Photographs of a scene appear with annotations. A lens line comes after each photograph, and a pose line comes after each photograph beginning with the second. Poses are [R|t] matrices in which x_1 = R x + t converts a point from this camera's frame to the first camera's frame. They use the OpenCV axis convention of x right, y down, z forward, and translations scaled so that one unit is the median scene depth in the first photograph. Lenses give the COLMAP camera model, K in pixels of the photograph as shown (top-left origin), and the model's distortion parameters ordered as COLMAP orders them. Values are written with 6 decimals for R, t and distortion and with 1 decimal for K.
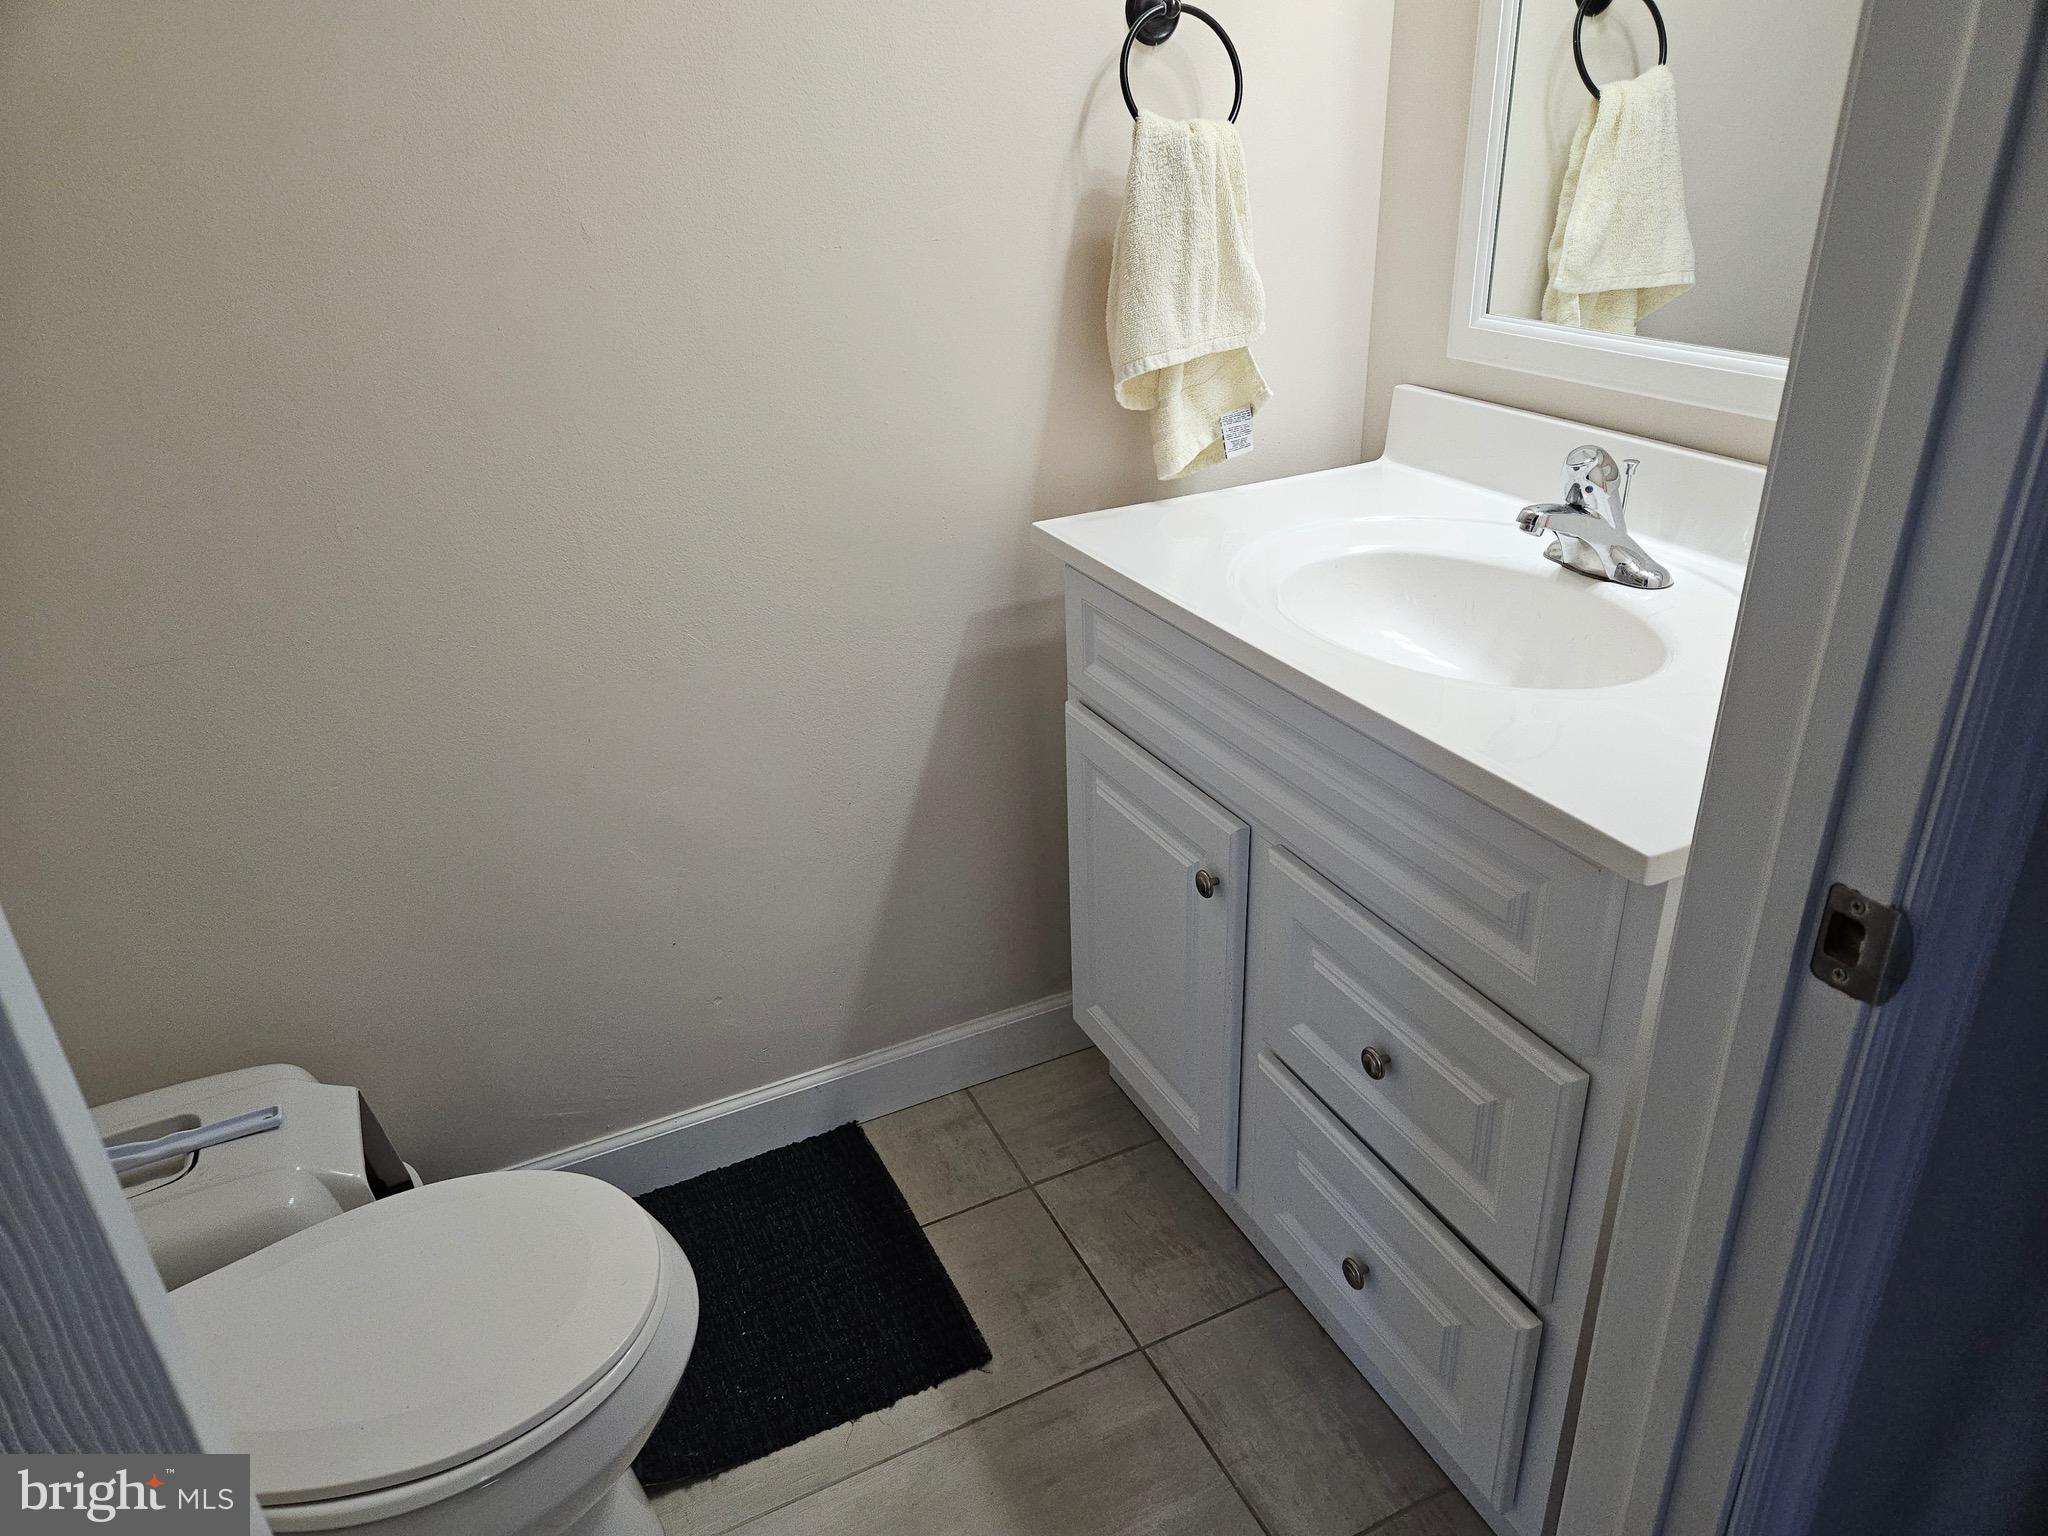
lens RADIAL K [[1359.1, 0, 1034.0], [0, 1359.1, 768.3], [0, 0, 1]] dist [0.080165, -0.062798]
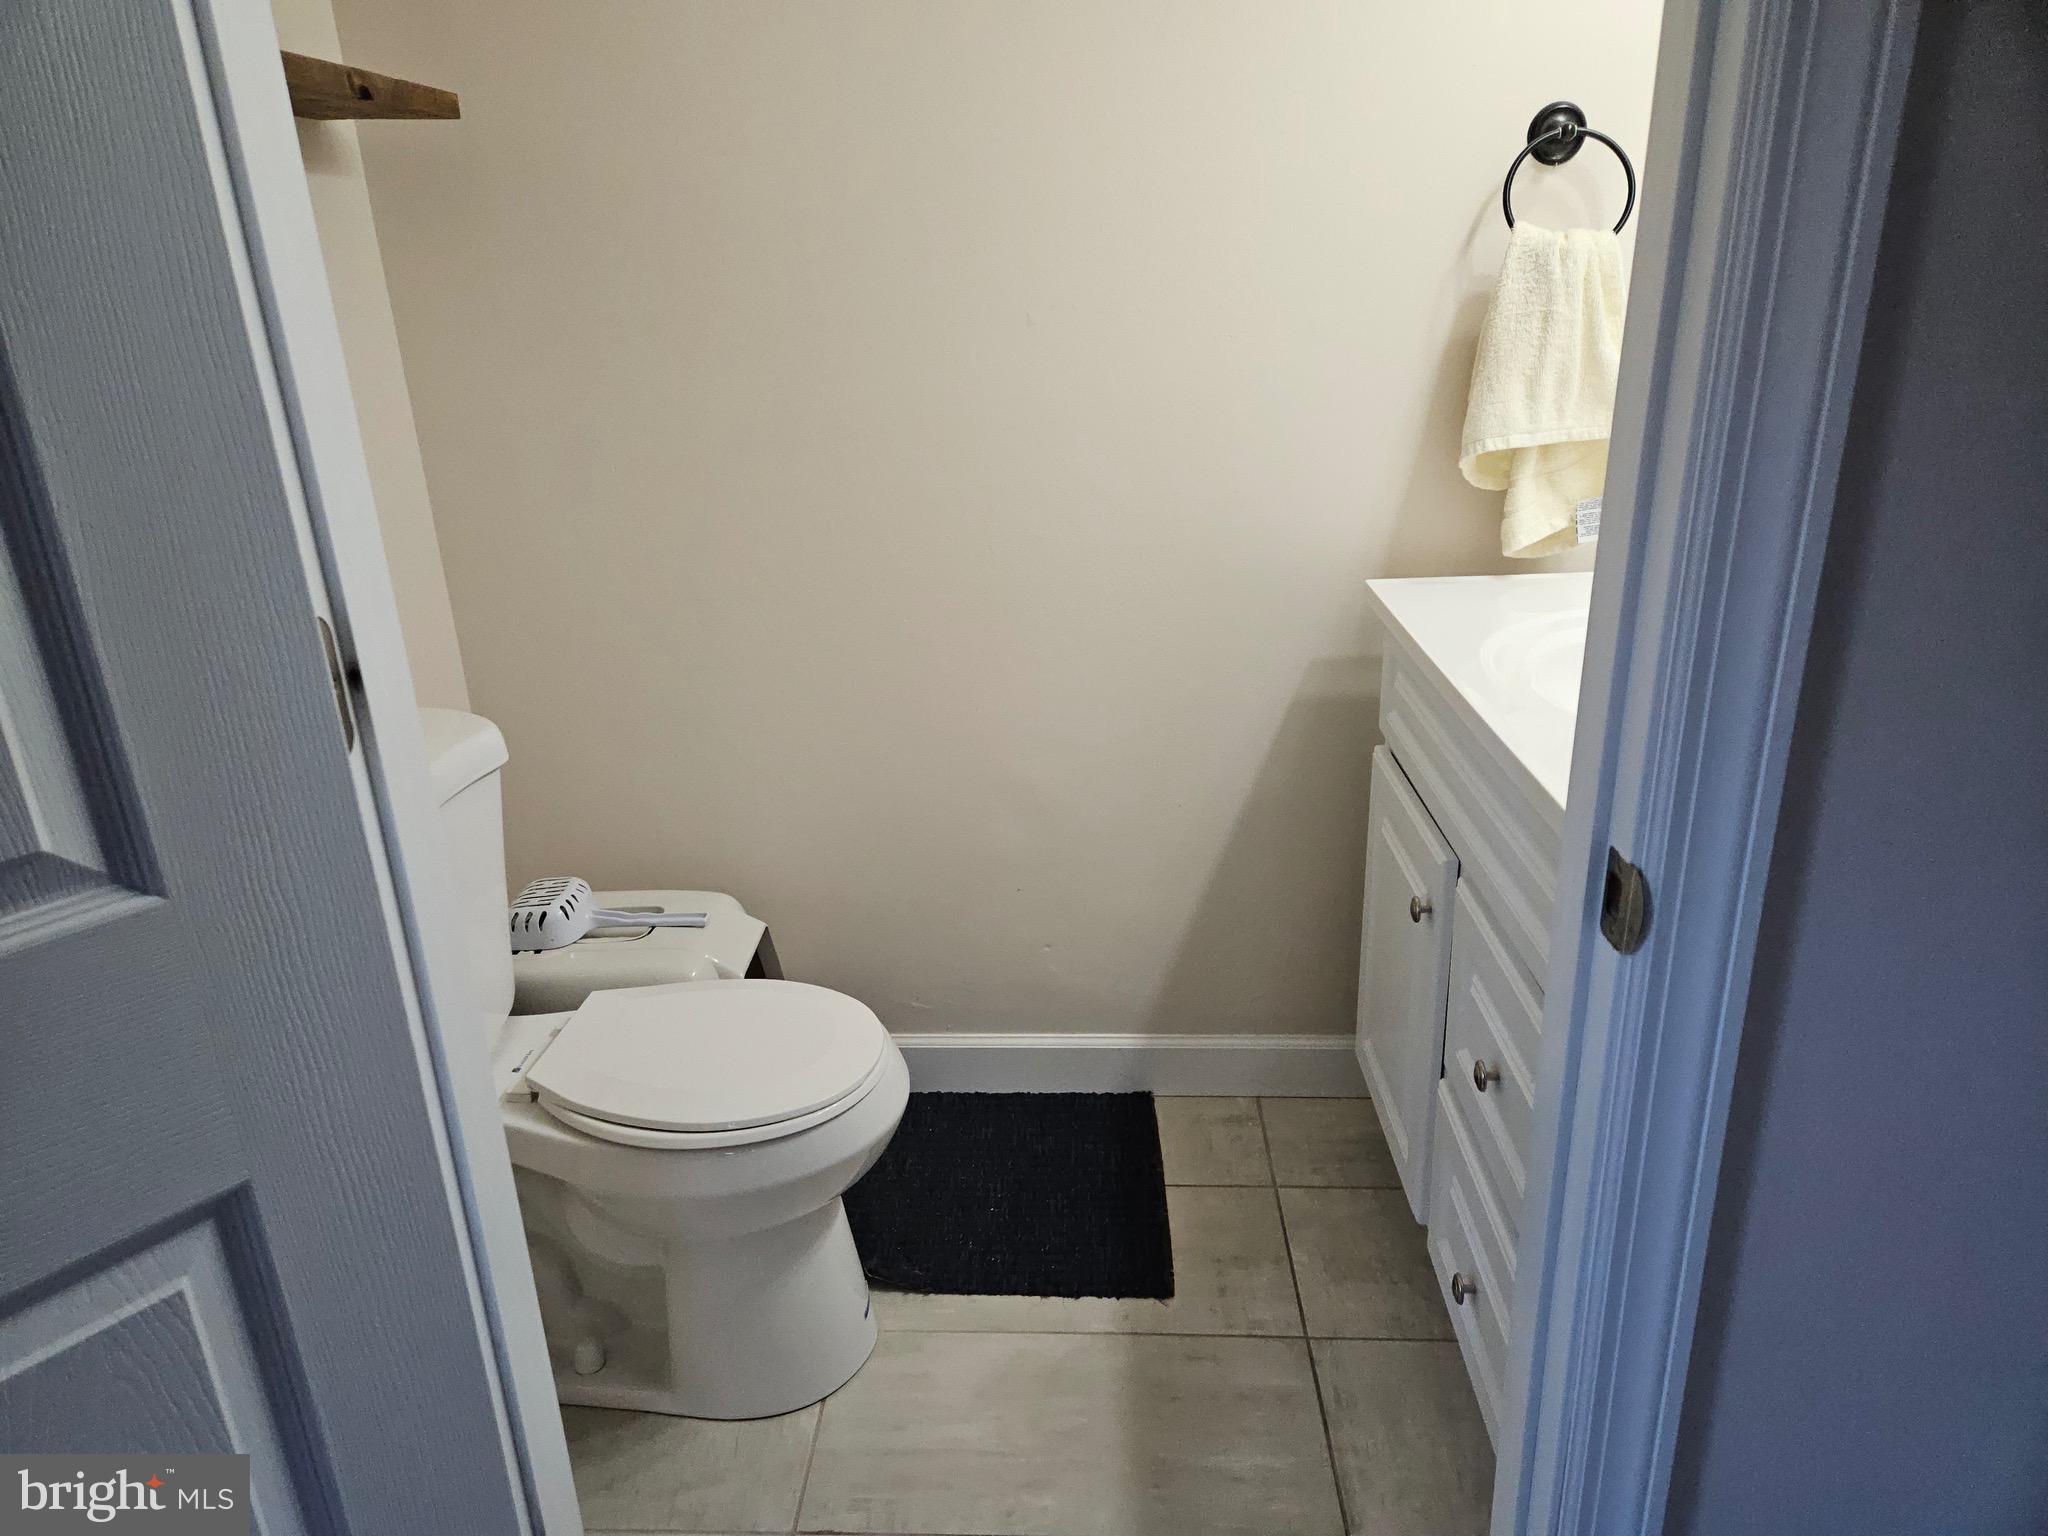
lens RADIAL K [[1359.1, 0, 1010.3], [0, 1359.1, 768.6], [0, 0, 1]] dist [0.080165, -0.062798]
pose [[0.878518, 0.170558, -0.446225, 0.279464], [-0.206098, 0.978010, -0.031944, 0.069766], [0.430964, 0.120030, 0.894351, -0.113697]]
